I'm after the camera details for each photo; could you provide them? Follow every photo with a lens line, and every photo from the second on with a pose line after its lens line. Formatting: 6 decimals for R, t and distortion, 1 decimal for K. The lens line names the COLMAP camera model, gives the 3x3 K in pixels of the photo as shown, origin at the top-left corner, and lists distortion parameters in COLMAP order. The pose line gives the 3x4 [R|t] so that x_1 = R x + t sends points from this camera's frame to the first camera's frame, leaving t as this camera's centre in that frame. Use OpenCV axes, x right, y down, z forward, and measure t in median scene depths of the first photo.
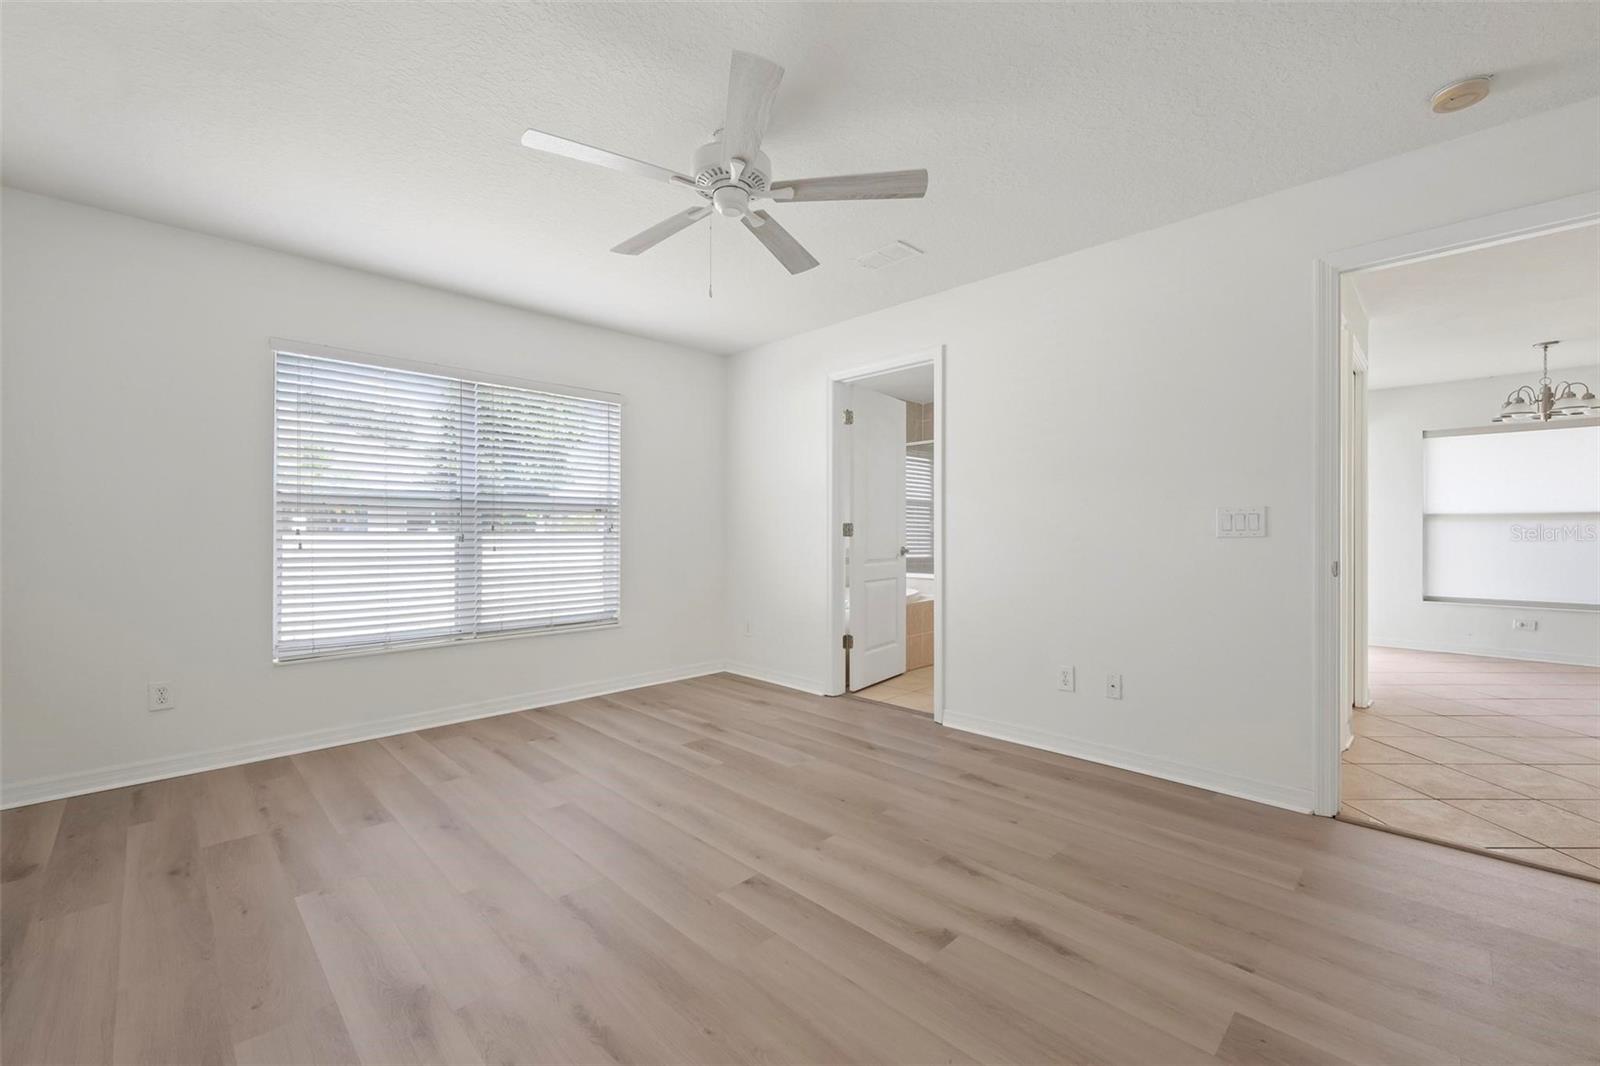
lens RADIAL K [[659.0, 0, 800.0], [0, 659.0, 533.0], [0, 0, 1]] dist [-0.003735, -0.000189]
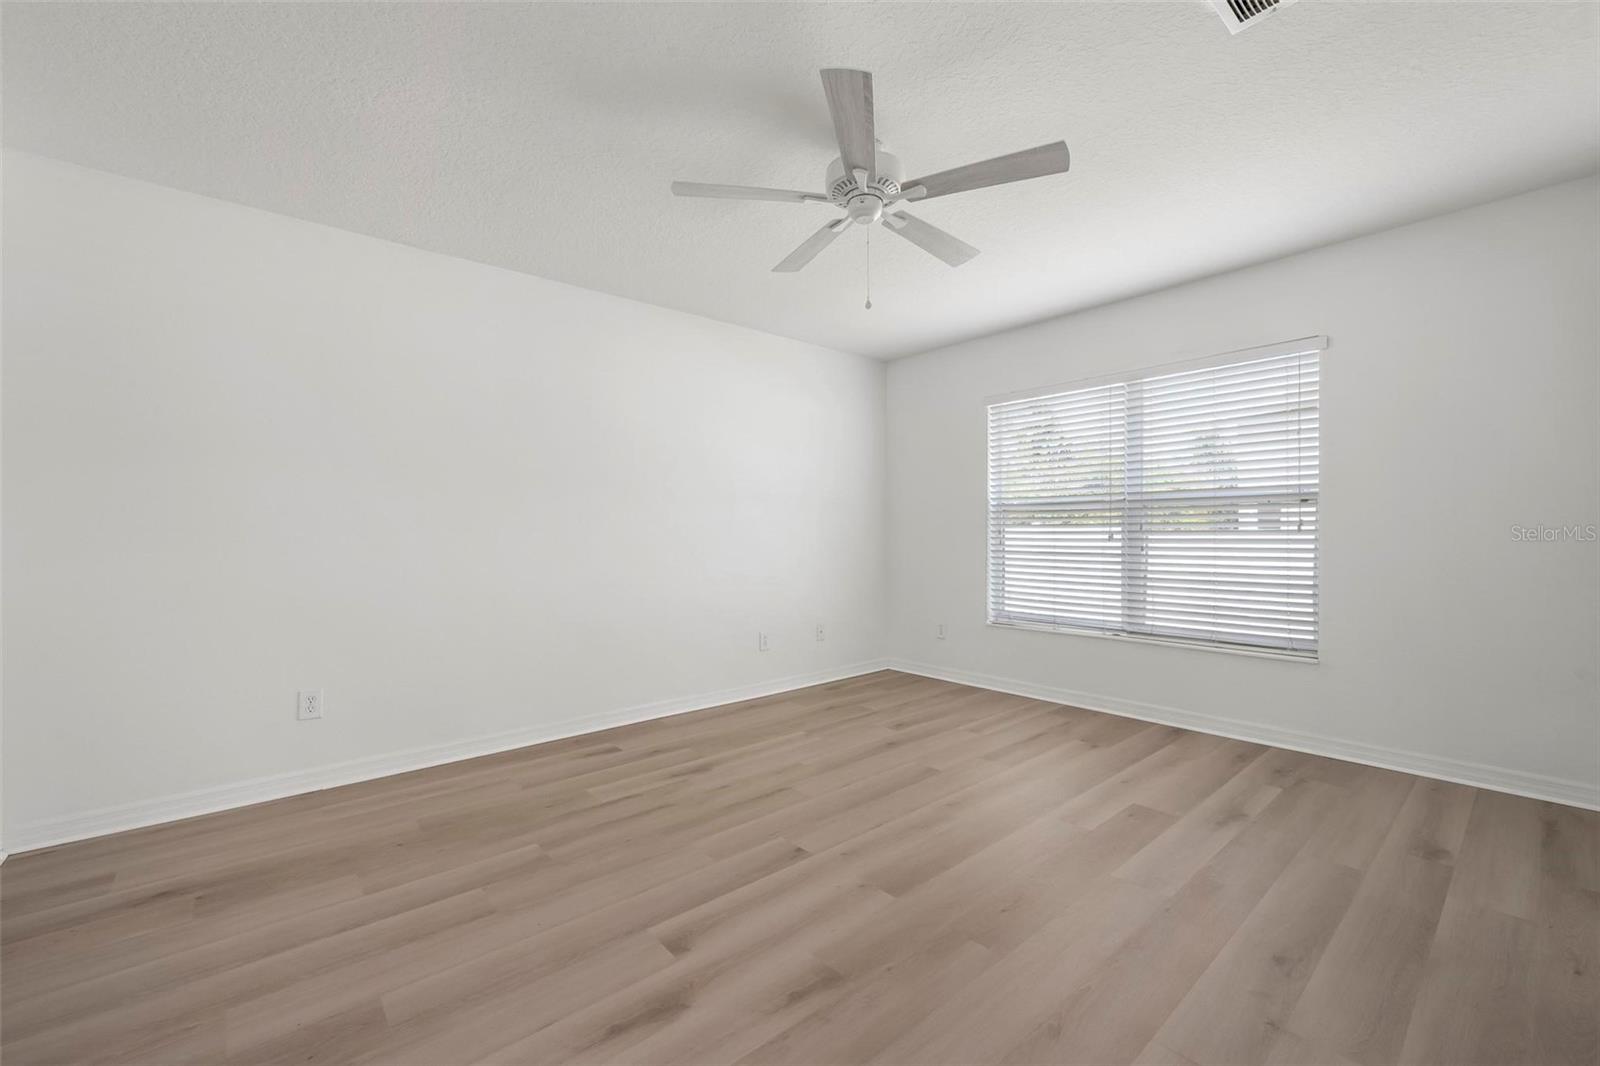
lens RADIAL K [[647.5, 0, 800.0], [0, 647.5, 533.0], [0, 0, 1]] dist [0.013989, 0.000088]
pose [[-0.062394, 0.001032, -0.998051, 0.671608], [0.002655, 0.999996, 0.000868, -0.002059], [0.998048, -0.002596, -0.062397, 0.710811]]
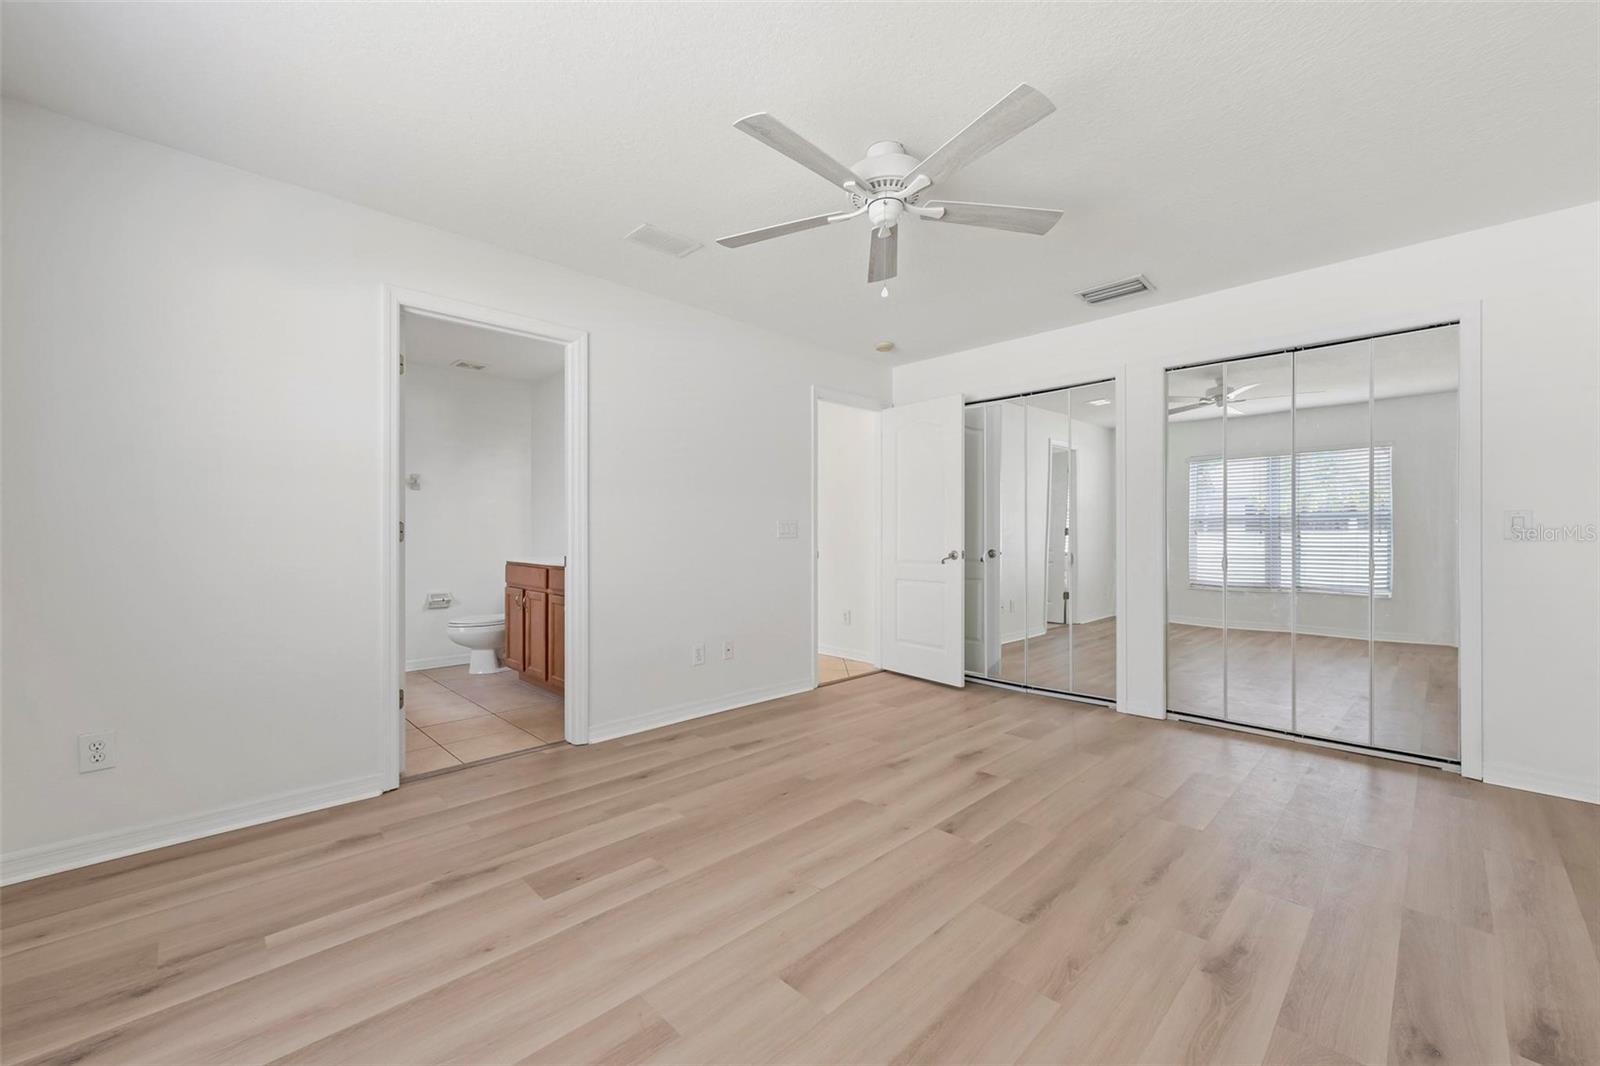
lens RADIAL K [[645.3, 0, 800.0], [0, 645.3, 533.0], [0, 0, 1]] dist [0.001204, -0.000082]
pose [[-0.003985, 0.003029, 0.999987, -0.820809], [0.002488, 0.999992, -0.003019, -0.000648], [-0.999989, 0.002476, -0.003993, 0.844244]]
